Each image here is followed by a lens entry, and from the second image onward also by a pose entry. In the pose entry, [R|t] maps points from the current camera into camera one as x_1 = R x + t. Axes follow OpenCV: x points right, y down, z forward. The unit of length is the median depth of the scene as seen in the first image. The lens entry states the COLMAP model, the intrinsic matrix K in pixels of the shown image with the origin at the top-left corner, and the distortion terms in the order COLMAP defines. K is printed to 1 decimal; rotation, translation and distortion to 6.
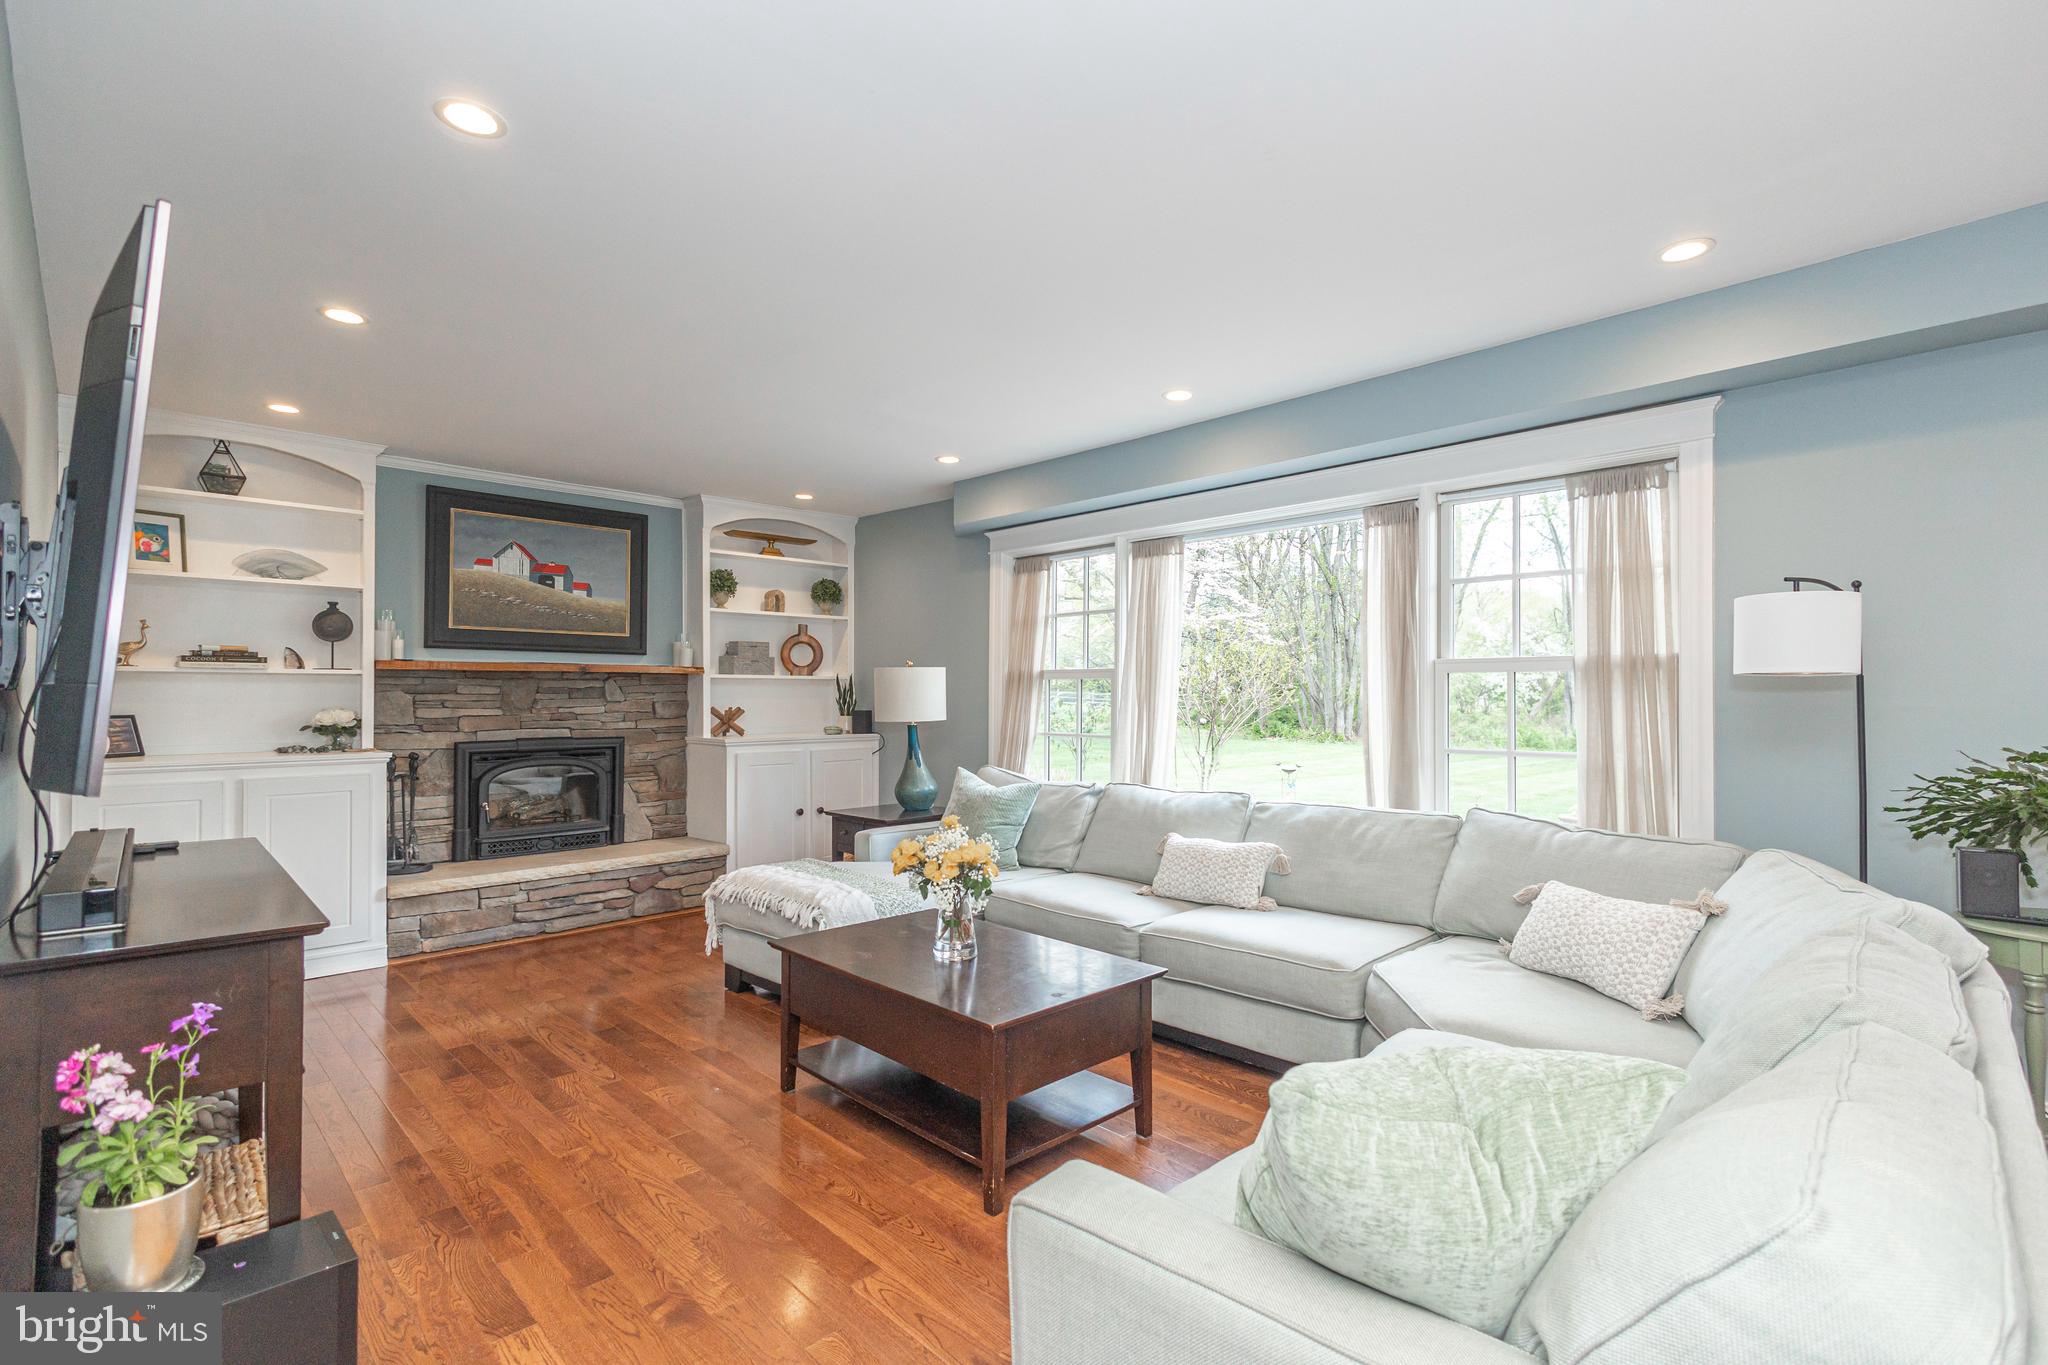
lens RADIAL K [[954.5, 0, 1039.6], [0, 954.5, 682.0], [0, 0, 1]] dist [0.012460, -0.003463]
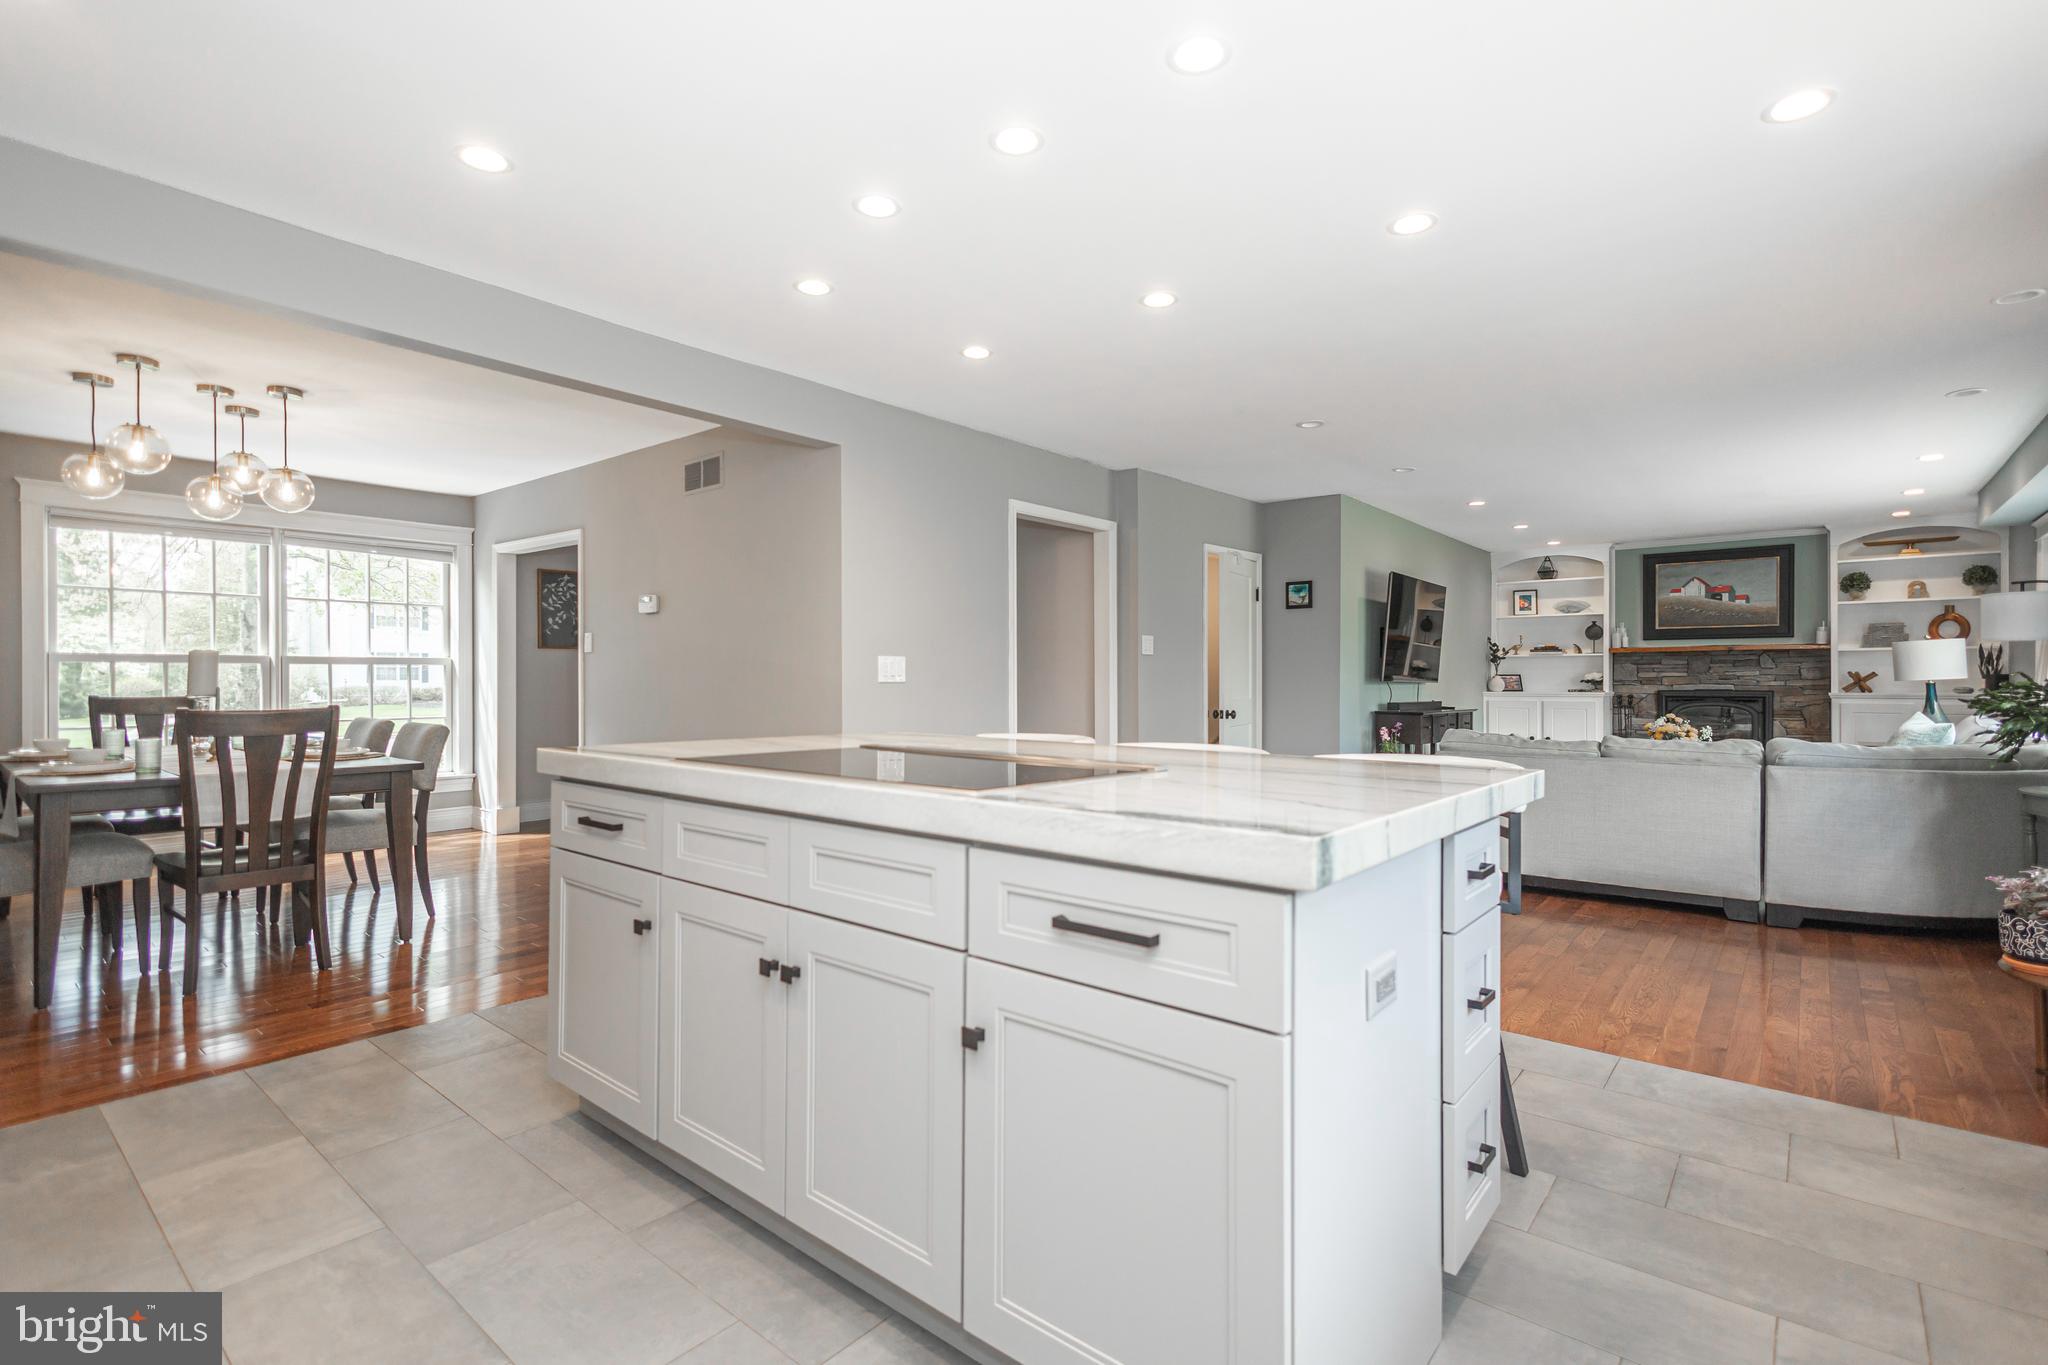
lens RADIAL K [[954.5, 0, 1012.6], [0, 954.5, 681.3], [0, 0, 1]] dist [0.012460, -0.003463]
pose [[0.075250, 0.007031, -0.997140, 1.071807], [0.021063, 0.999741, 0.008639, 0.002607], [0.996942, -0.021653, 0.075083, -0.365460]]
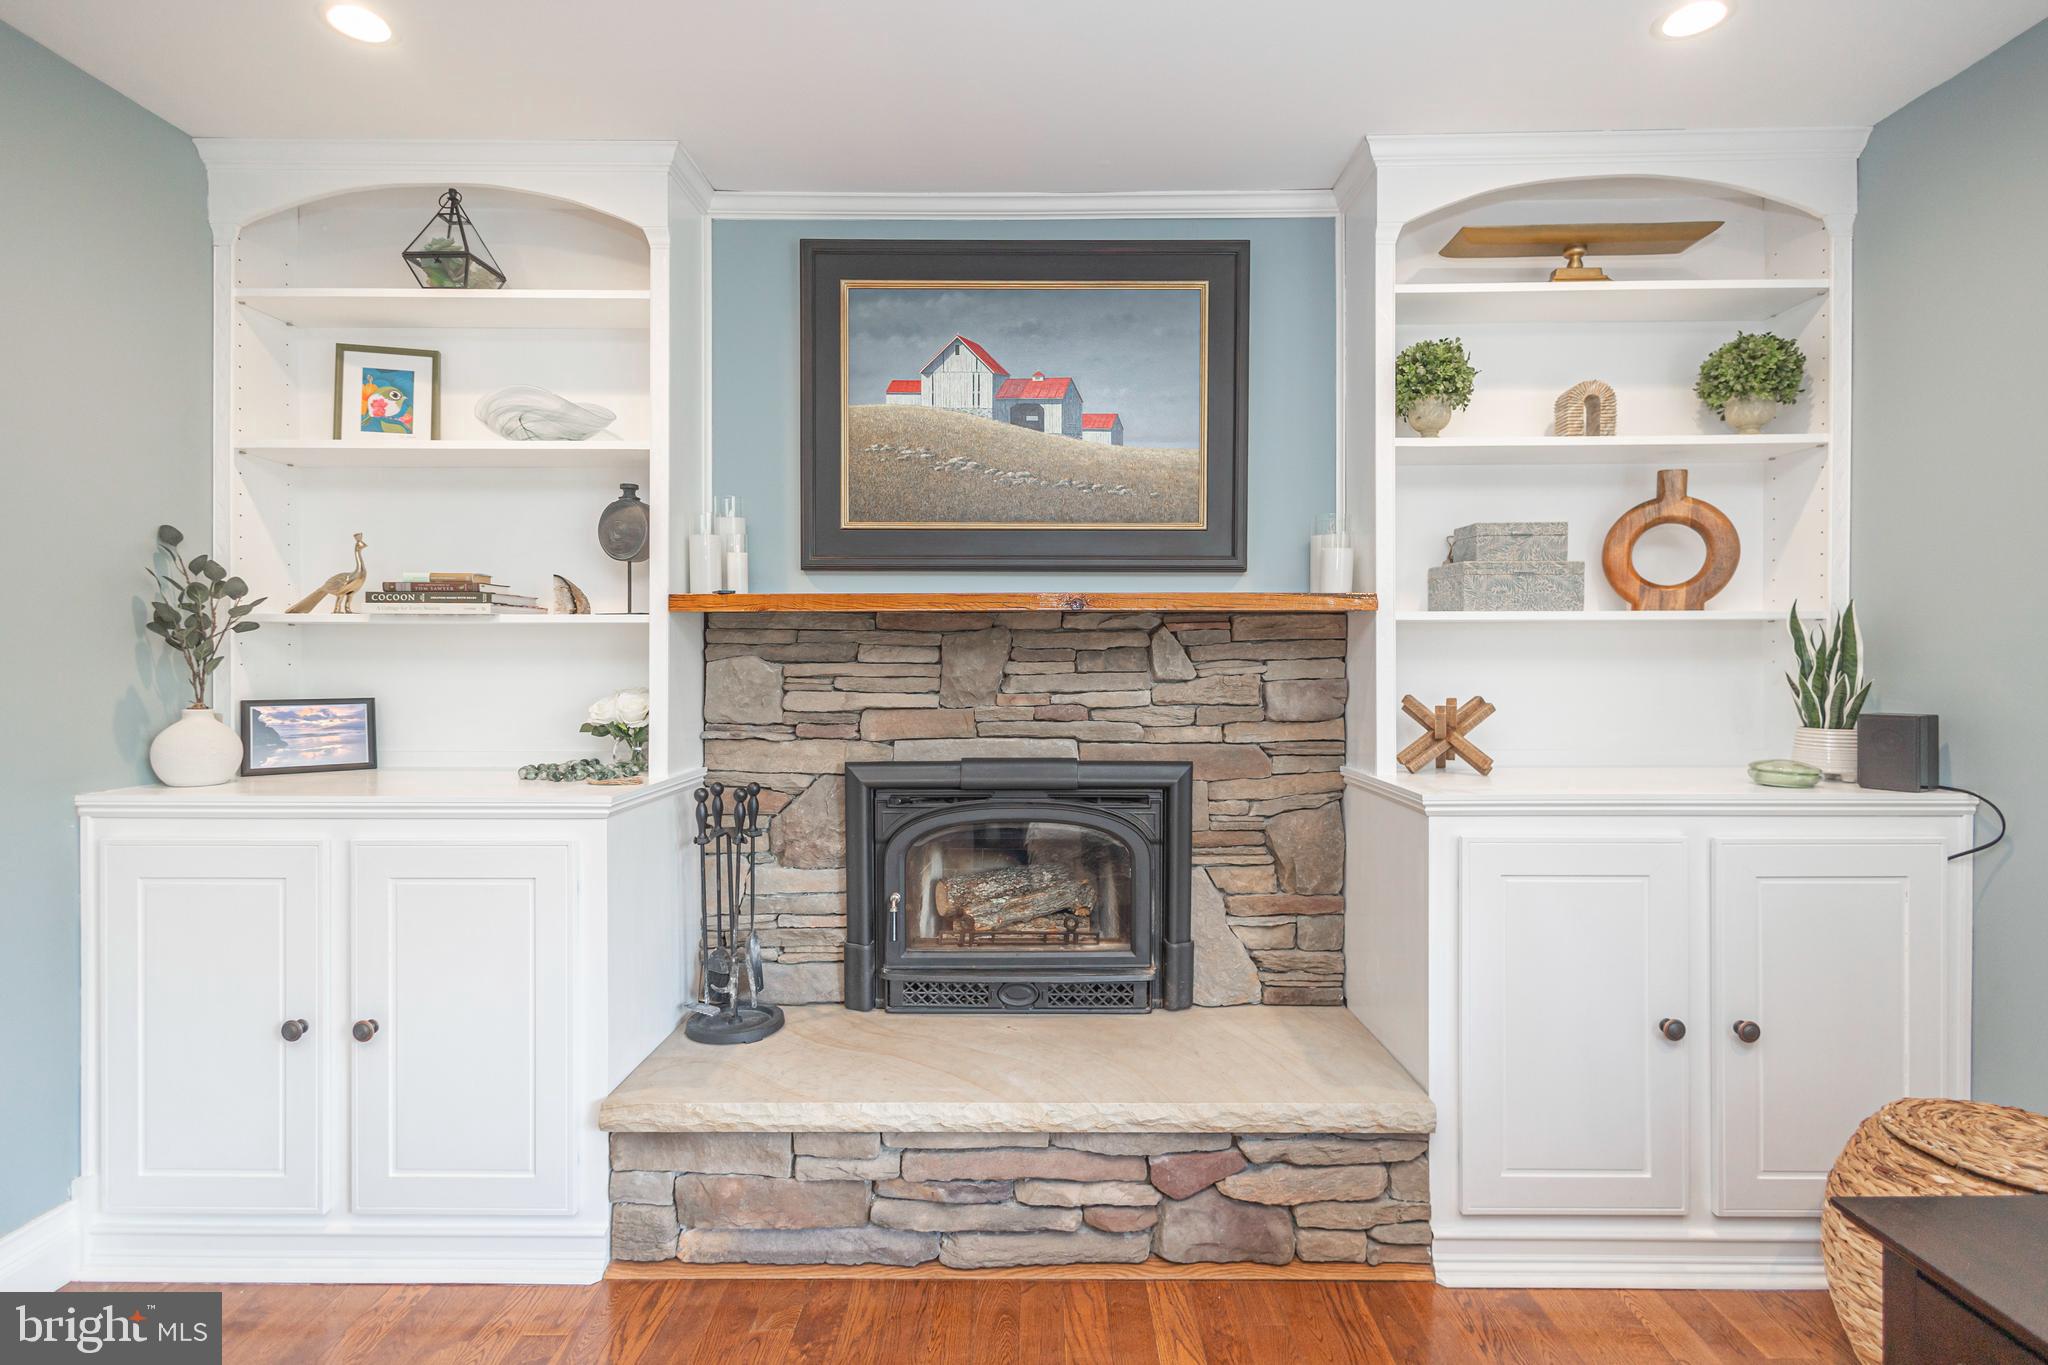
lens RADIAL K [[954.5, 0, 1020.6], [0, 954.5, 668.4], [0, 0, 1]] dist [0.012460, -0.003463]
pose [[0.694470, 0.006919, -0.719488, -0.185849], [0.009487, 0.999779, 0.018772, 0.006646], [0.719459, -0.019863, 0.694251, 0.672086]]
